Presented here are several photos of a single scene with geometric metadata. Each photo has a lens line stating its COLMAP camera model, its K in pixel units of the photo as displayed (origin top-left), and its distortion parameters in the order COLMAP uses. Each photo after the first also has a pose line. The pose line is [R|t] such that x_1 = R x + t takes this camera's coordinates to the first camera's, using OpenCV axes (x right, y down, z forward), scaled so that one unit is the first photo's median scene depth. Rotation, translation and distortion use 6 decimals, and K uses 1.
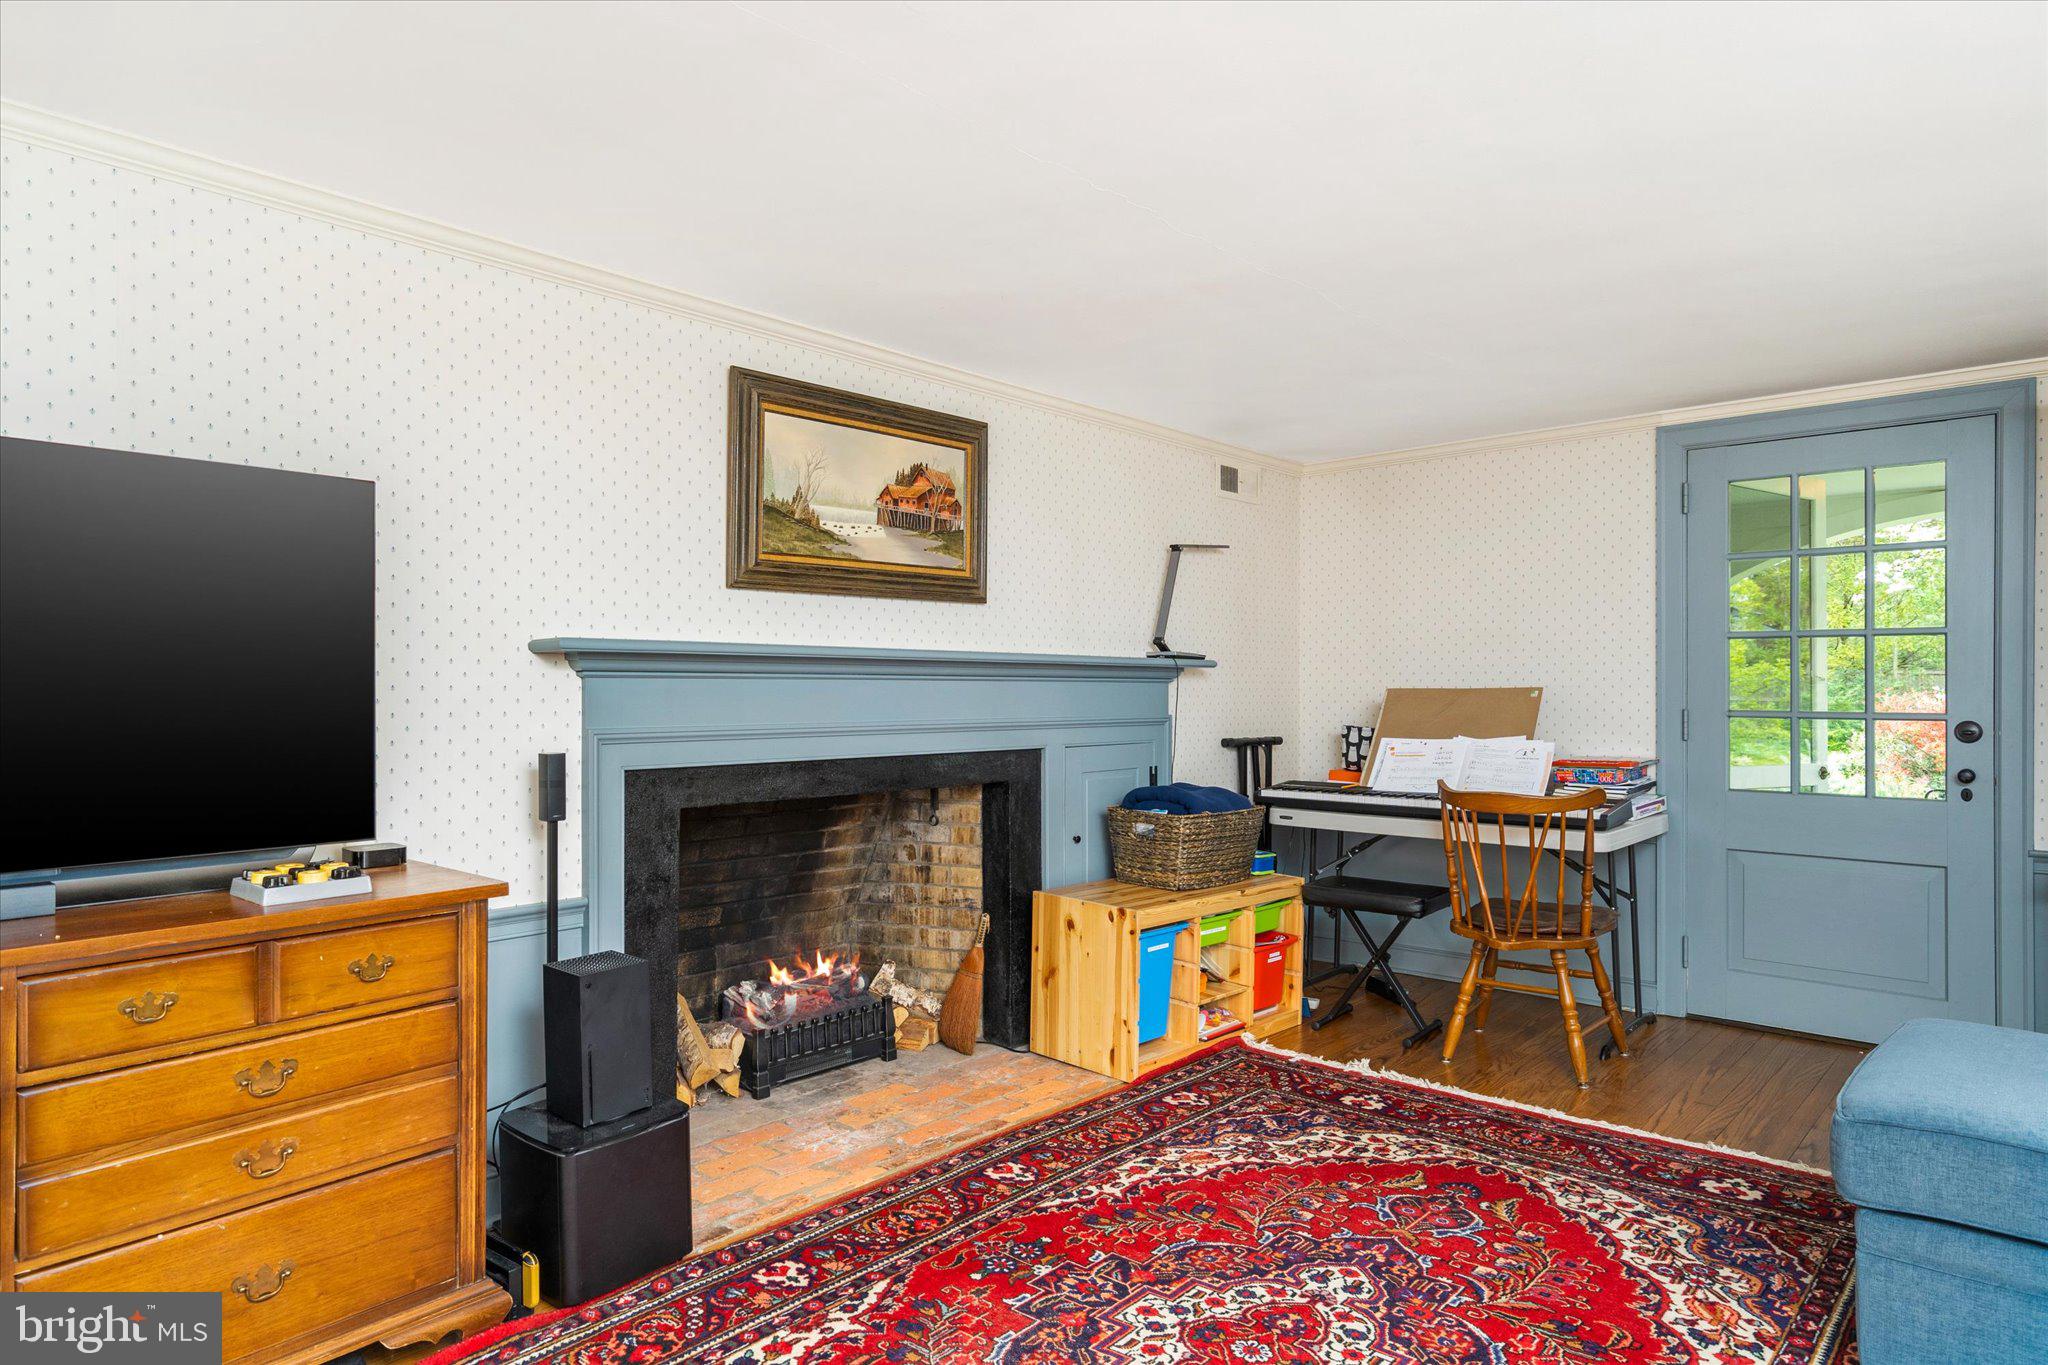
lens RADIAL K [[1208.7, 0, 1033.8], [0, 1208.7, 689.1], [0, 0, 1]] dist [0.004884, -0.000212]
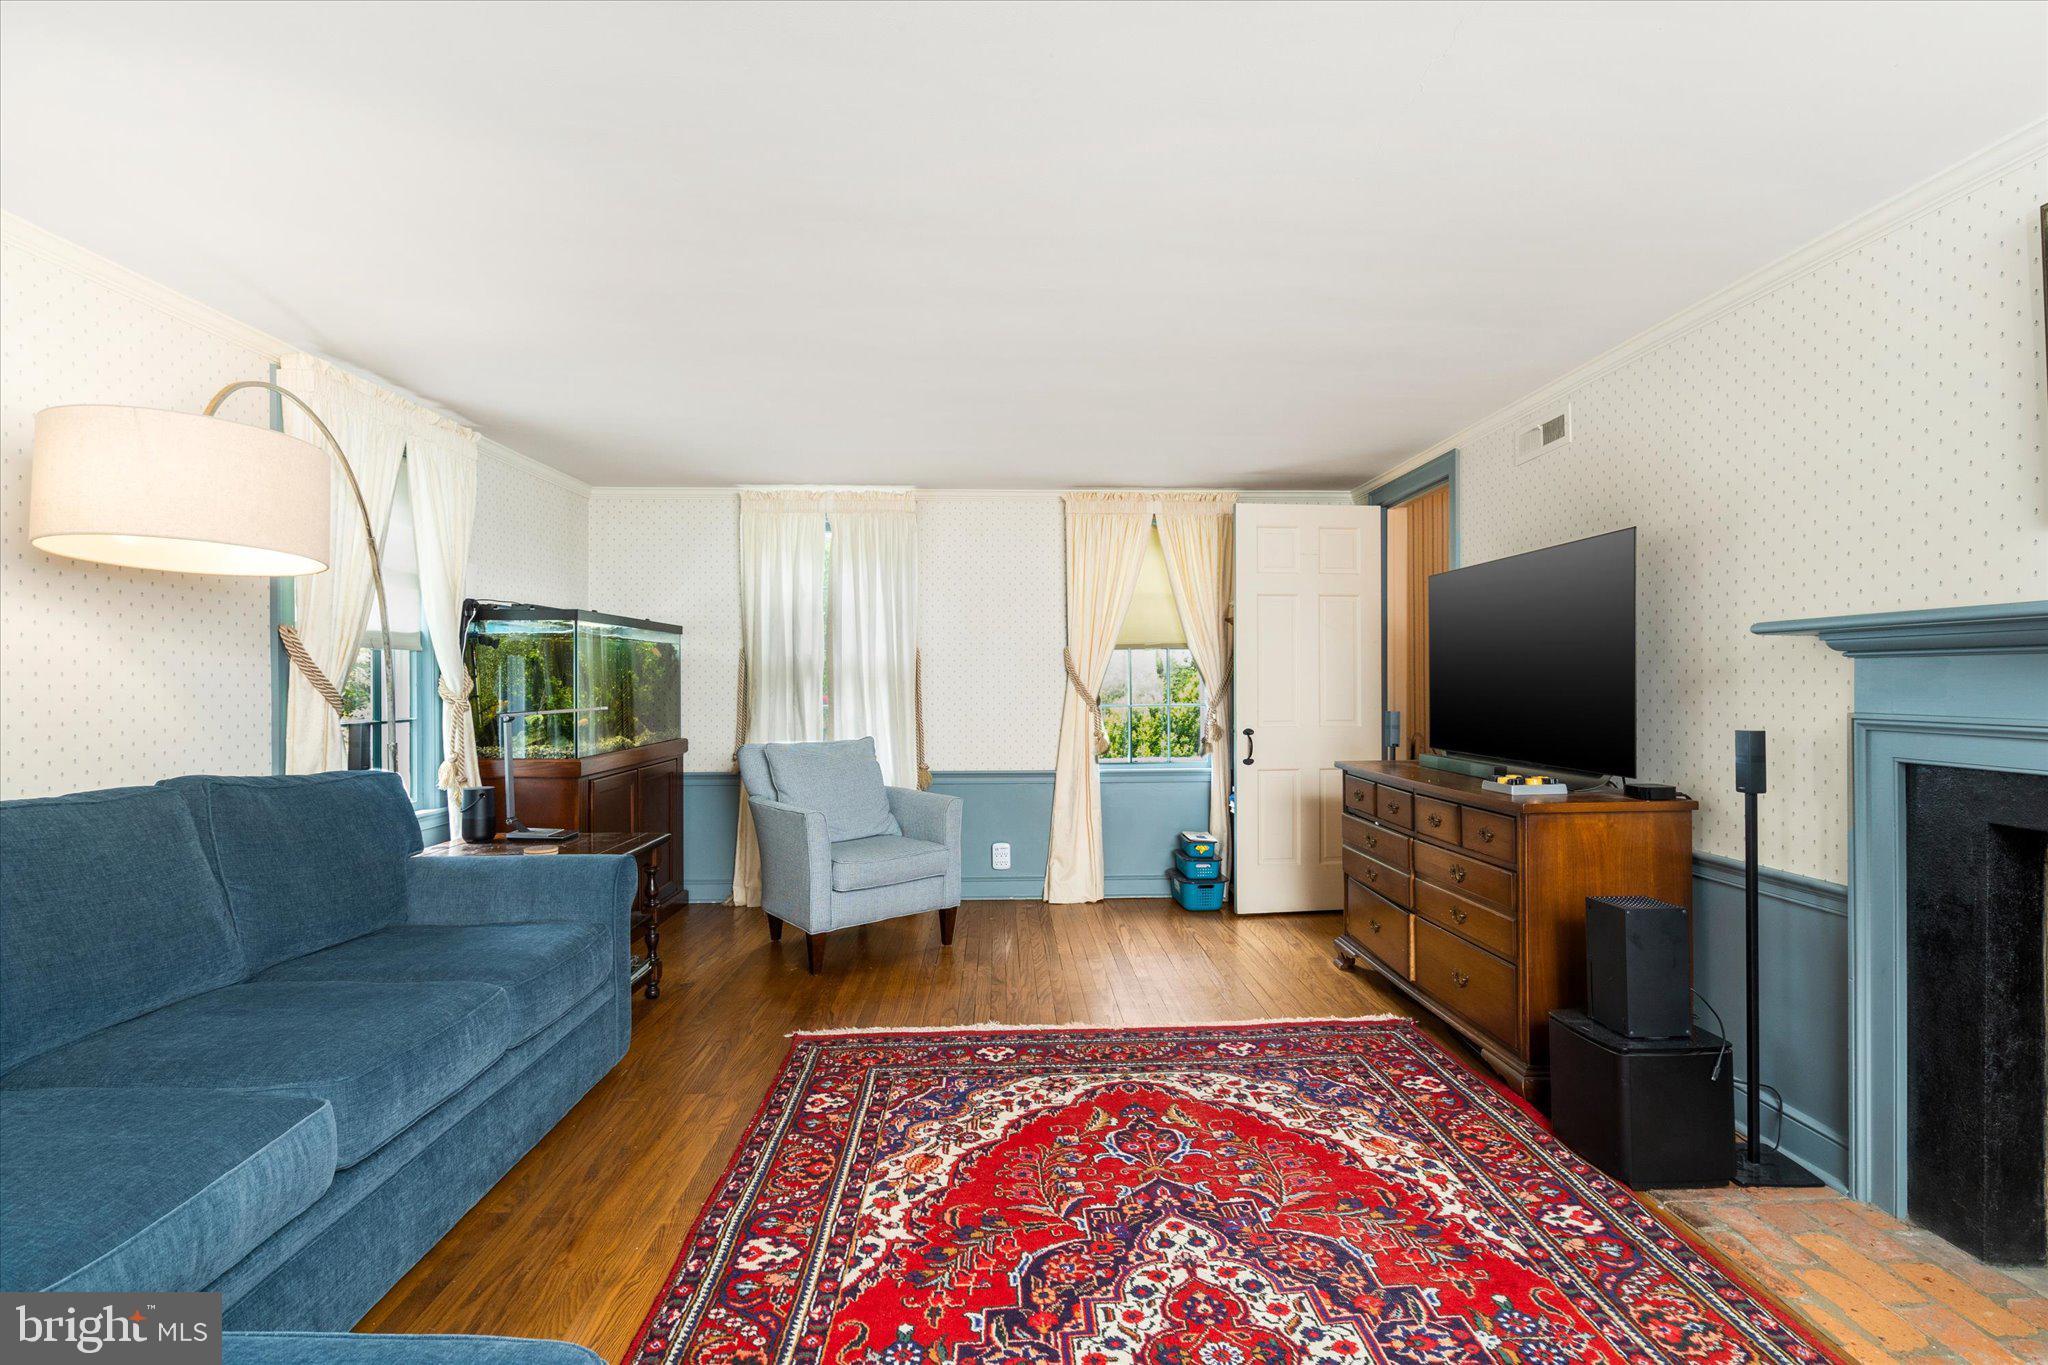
lens RADIAL K [[935.9, 0, 1029.4], [0, 935.9, 685.4], [0, 0, 1]] dist [0.000720, -0.000539]
pose [[-0.727835, 0.004492, -0.685737, 0.584119], [0.004023, 0.999989, 0.002280, 0.007325], [0.685740, -0.001099, -0.727846, 1.050255]]
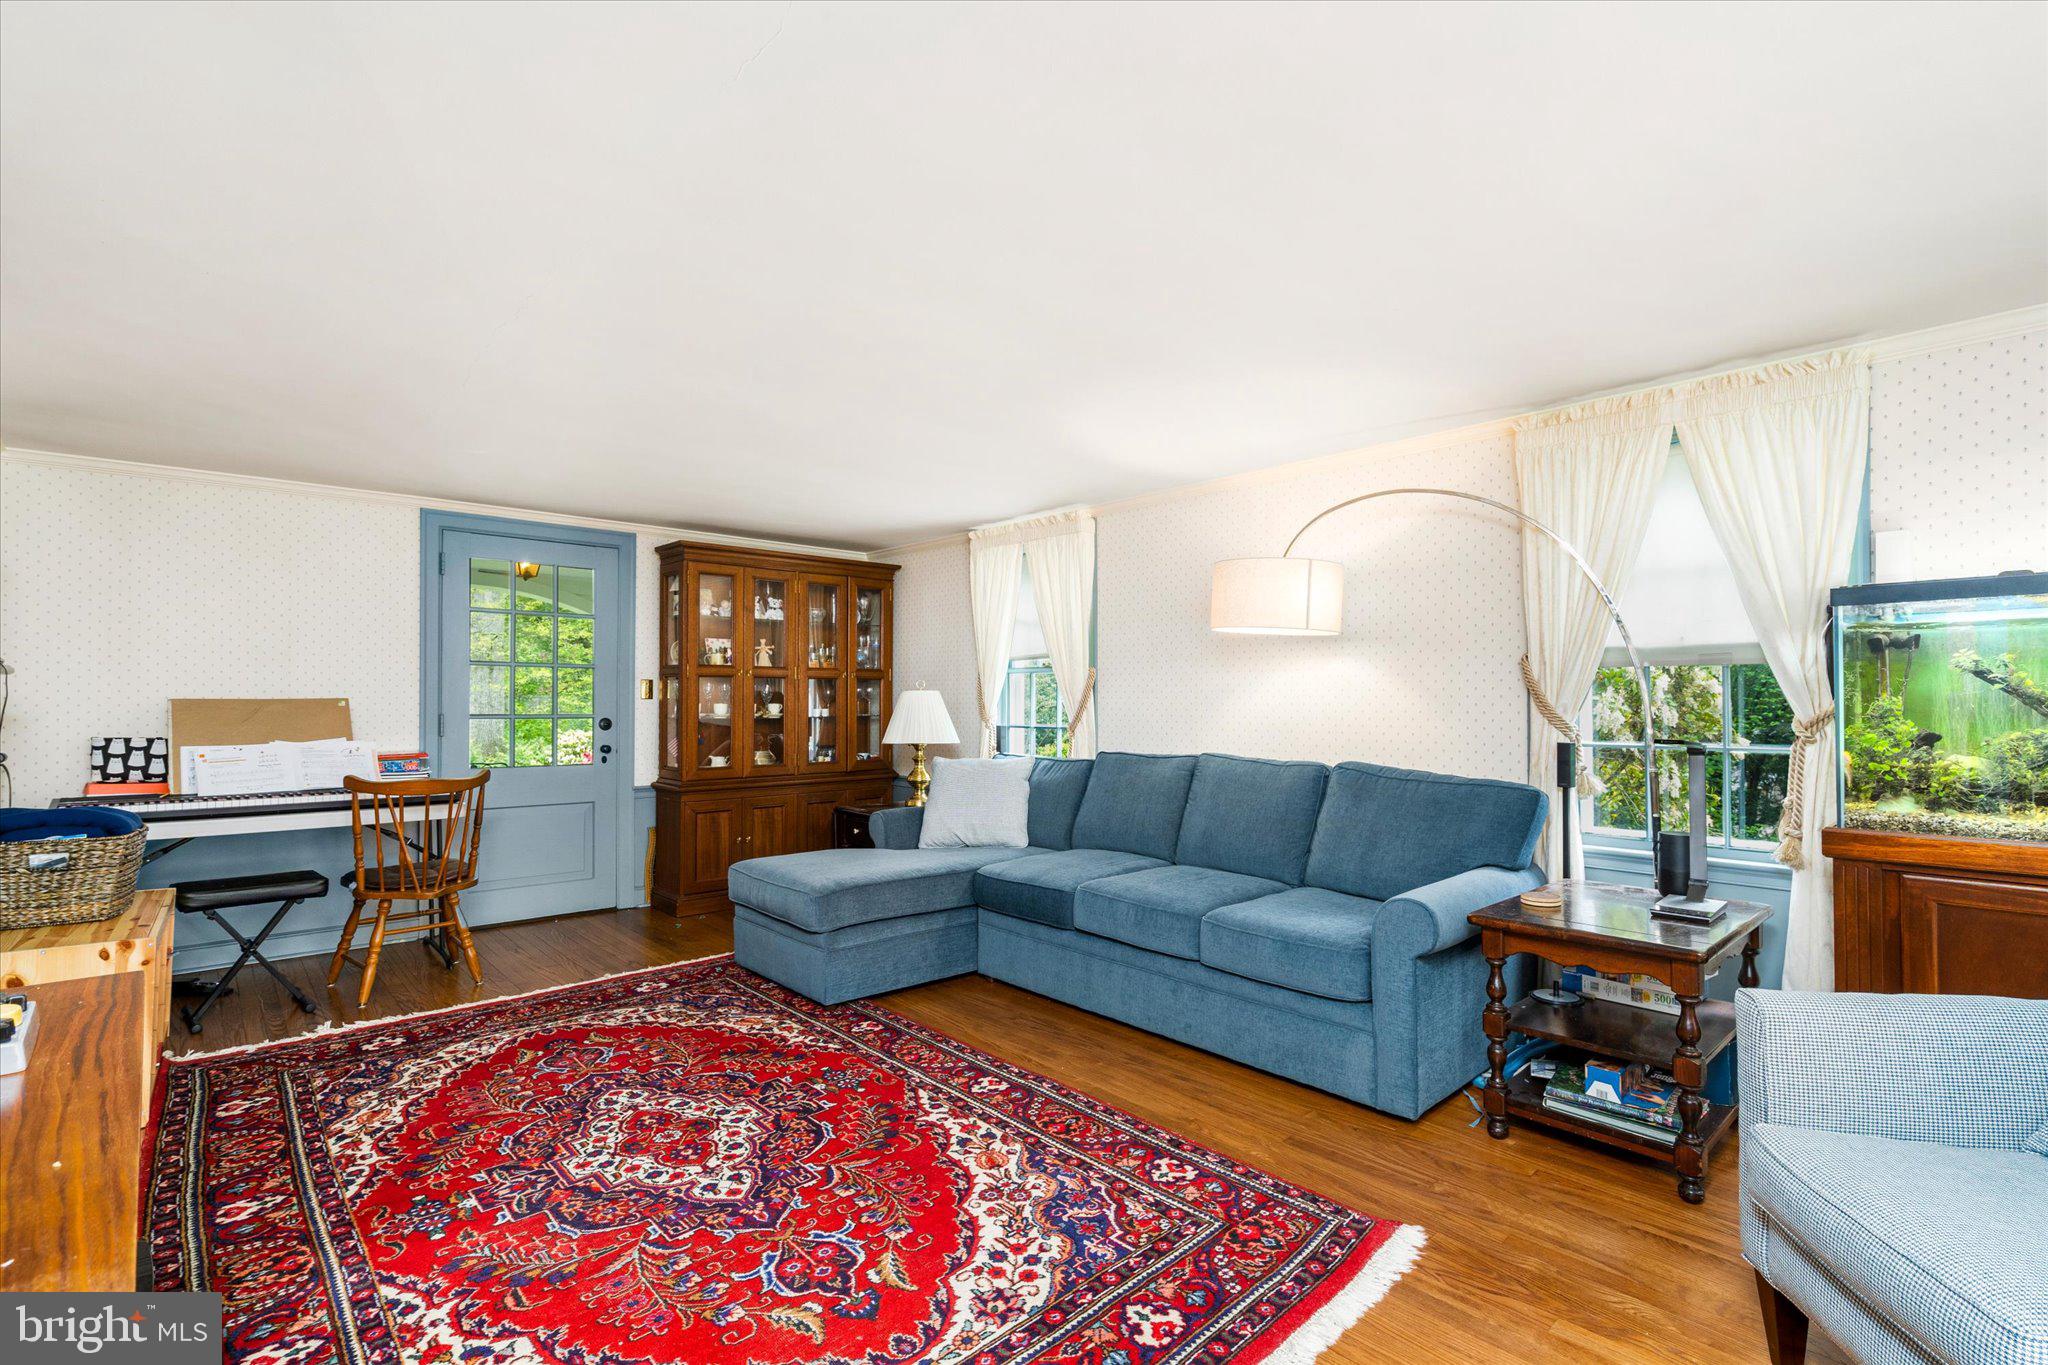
lens RADIAL K [[935.9, 0, 1025.9], [0, 935.9, 678.5], [0, 0, 1]] dist [0.000720, -0.000539]
pose [[0.106507, 0.022561, 0.994056, -0.693076], [0.000233, 0.999742, -0.022715, 0.000703], [-0.994312, 0.002651, 0.106474, 0.312822]]
